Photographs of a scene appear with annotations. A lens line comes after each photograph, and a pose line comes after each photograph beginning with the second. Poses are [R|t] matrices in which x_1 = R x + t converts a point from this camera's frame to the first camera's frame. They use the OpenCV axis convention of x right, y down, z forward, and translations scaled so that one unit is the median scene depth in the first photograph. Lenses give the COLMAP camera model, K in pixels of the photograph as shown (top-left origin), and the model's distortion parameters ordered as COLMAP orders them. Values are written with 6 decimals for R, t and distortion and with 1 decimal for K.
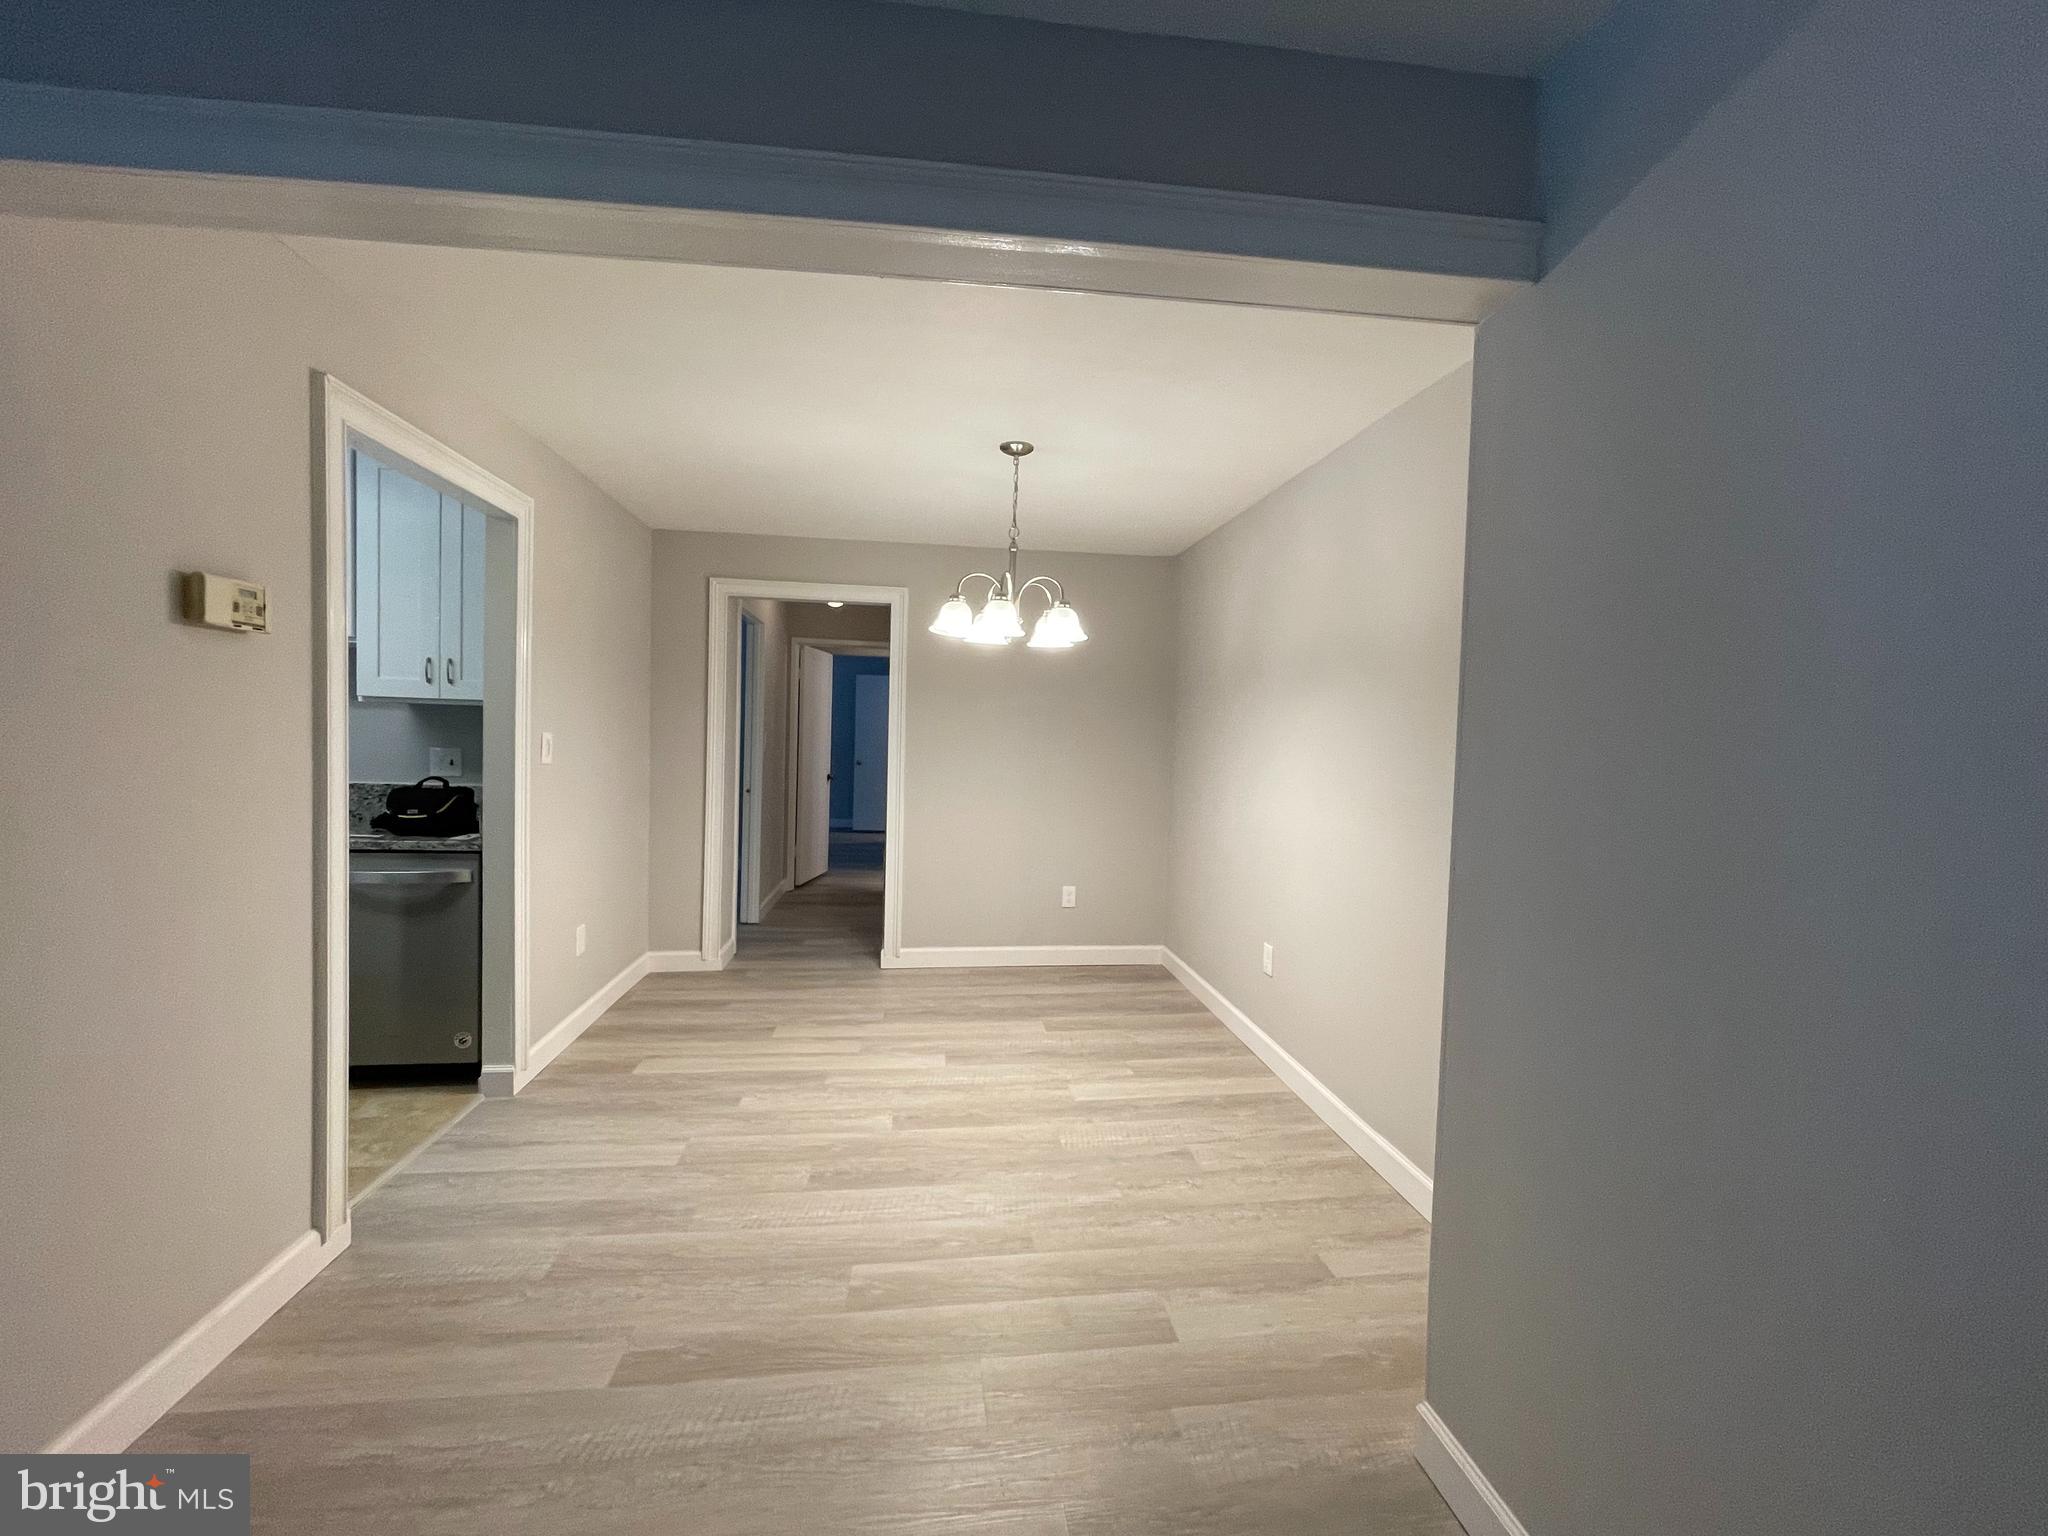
lens RADIAL K [[826.7, 0, 1023.8], [0, 826.7, 764.5], [0, 0, 1]] dist [-0.008810, -0.000285]
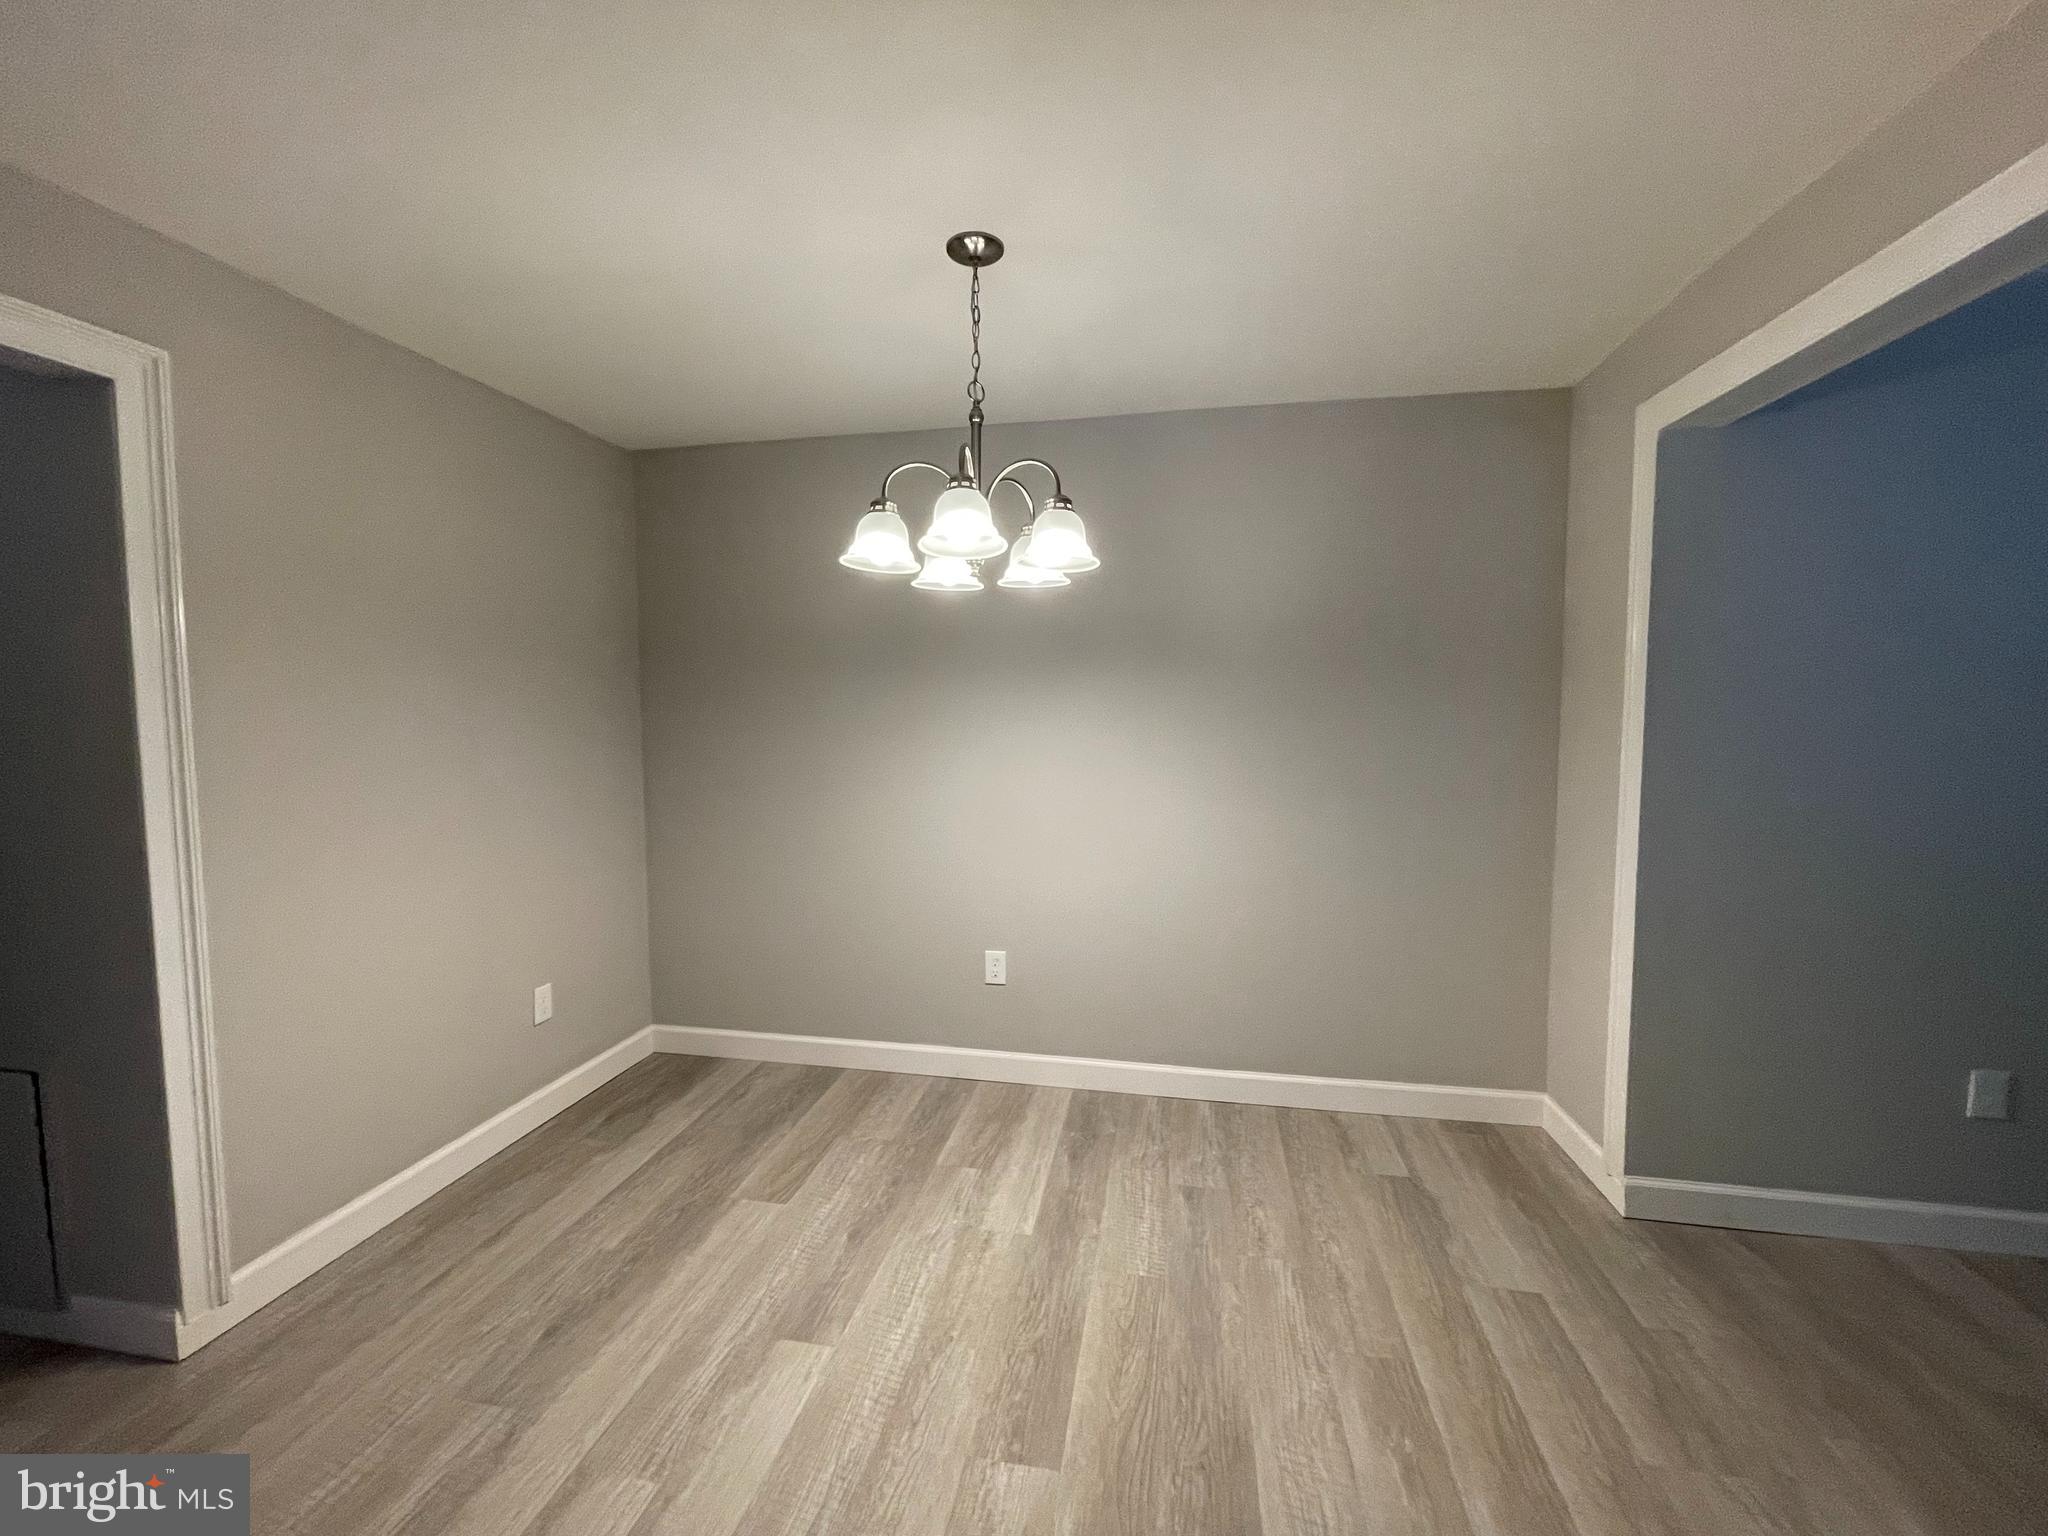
lens RADIAL K [[831.4, 0, 1023.2], [0, 831.4, 765.3], [0, 0, 1]] dist [-0.010500, 0.005889]
pose [[0.315757, -0.087147, 0.944829, -0.590896], [0.047463, 0.995977, 0.076003, -0.053167], [-0.947652, 0.020847, 0.318623, 0.779823]]
